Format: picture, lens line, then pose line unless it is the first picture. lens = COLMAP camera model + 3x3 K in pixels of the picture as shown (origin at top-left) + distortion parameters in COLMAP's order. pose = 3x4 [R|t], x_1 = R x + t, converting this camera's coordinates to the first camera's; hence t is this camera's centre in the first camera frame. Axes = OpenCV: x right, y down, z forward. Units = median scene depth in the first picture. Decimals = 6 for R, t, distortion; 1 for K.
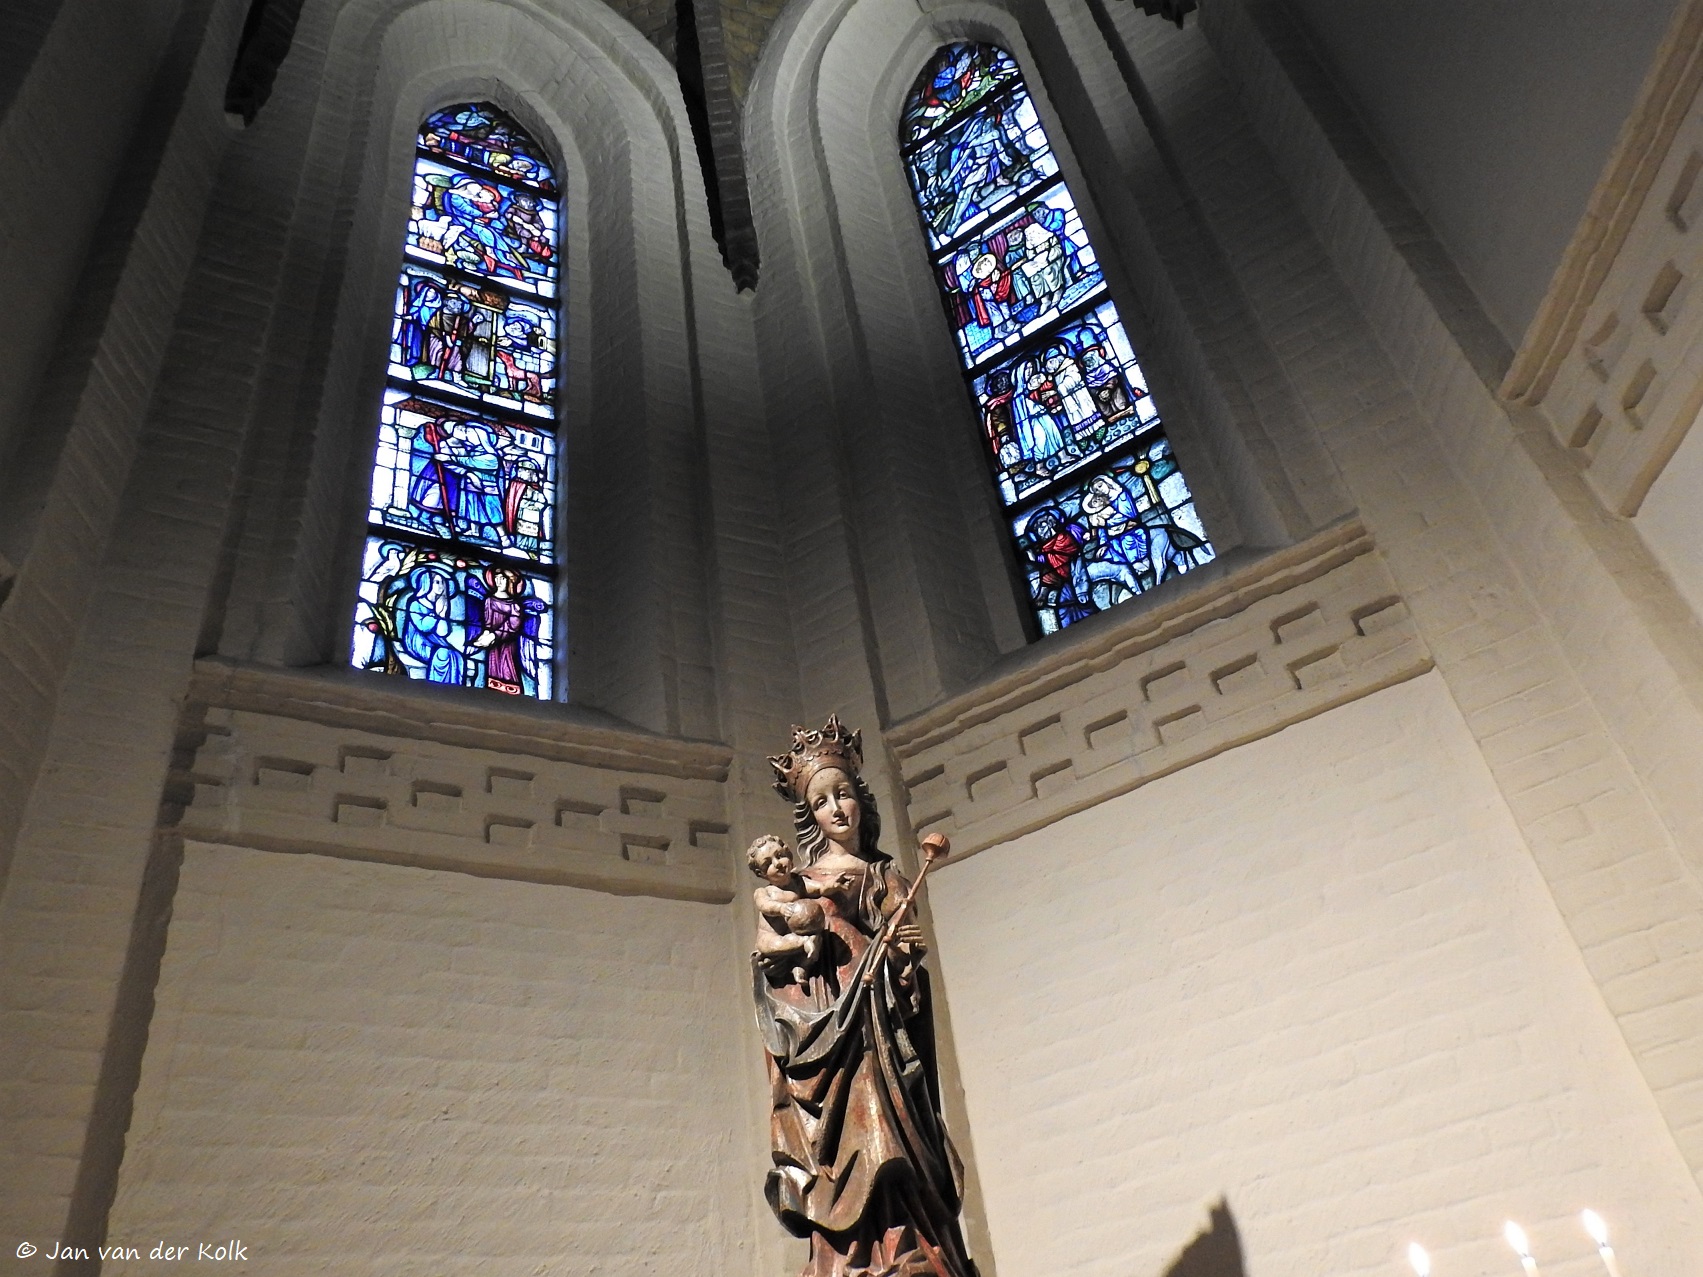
lens RADIAL K [[1297.2, 0, 851.5], [0, 1297.2, 638.5], [0, 0, 1]] dist [-0.001815, 0.001751]
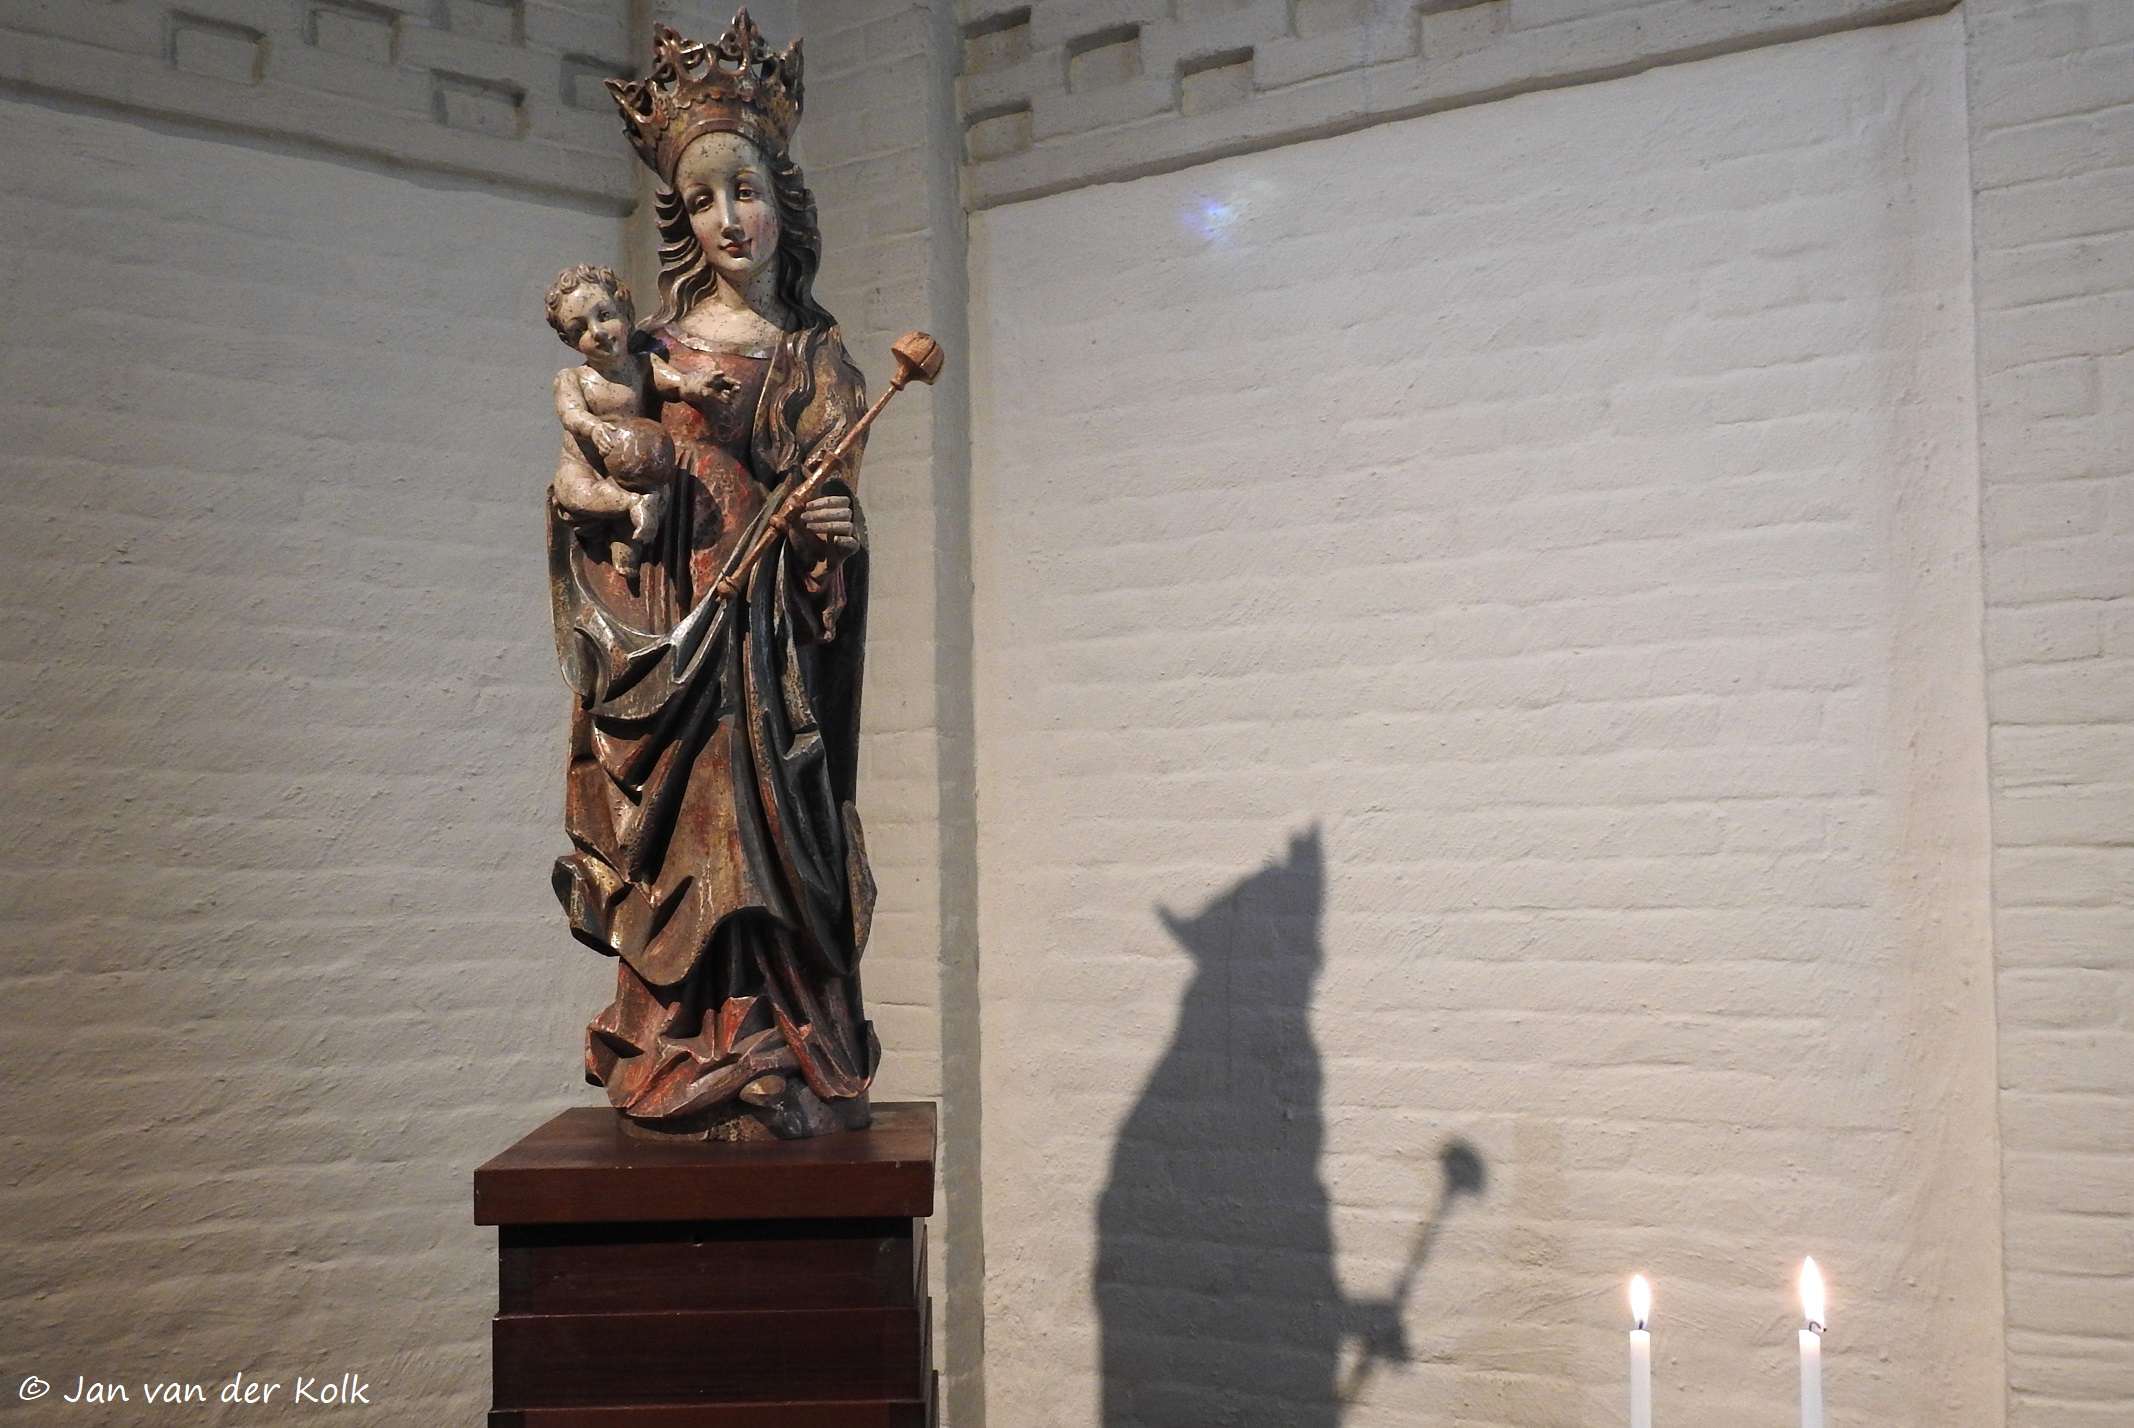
lens RADIAL K [[1700.0, 0, 1059.0], [0, 1700.0, 711.4], [0, 0, 1]] dist [-0.006527, -0.003617]
pose [[0.990774, 0.111150, 0.077544, 0.088627], [-0.135500, 0.801190, 0.582867, -0.124387], [0.002659, -0.587997, 0.808859, 0.354811]]
